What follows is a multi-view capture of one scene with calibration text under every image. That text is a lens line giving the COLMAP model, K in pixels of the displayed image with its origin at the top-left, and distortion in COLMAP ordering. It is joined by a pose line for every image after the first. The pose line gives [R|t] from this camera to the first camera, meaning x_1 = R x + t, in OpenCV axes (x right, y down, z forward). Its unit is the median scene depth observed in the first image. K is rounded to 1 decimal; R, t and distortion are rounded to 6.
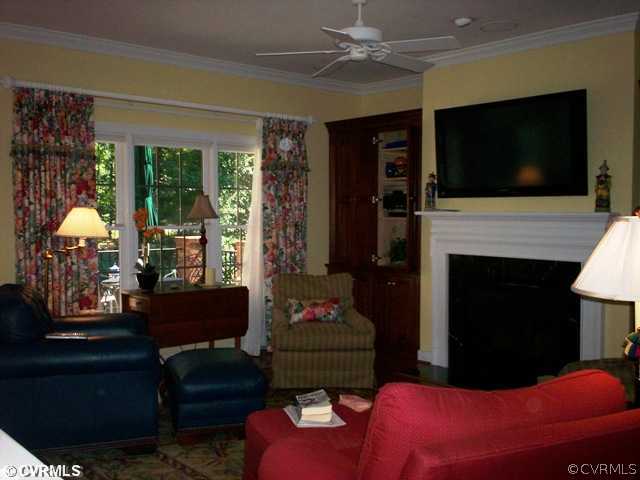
lens RADIAL K [[679.3, 0, 320.0], [0, 679.3, 240.0], [0, 0, 1]] dist [-0.010799, -0.012633]
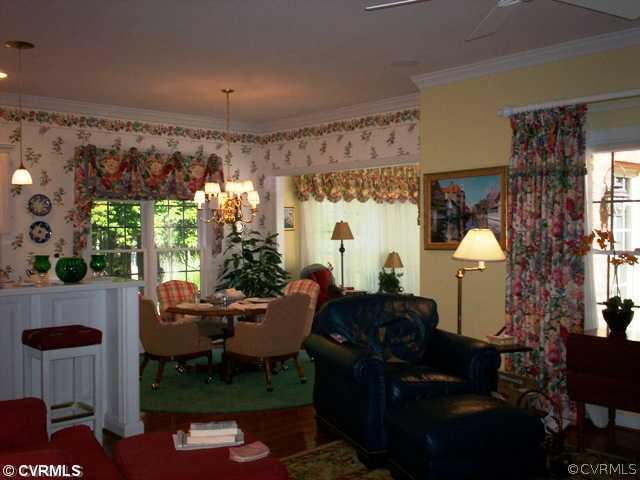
lens RADIAL K [[679.3, 0, 320.0], [0, 679.3, 240.0], [0, 0, 1]] dist [-0.010799, -0.012633]
pose [[-0.002243, 0.004955, -0.999985, 0.598112], [-0.027077, 0.999621, 0.005014, -0.028321], [0.999631, 0.027088, -0.002108, 0.694762]]
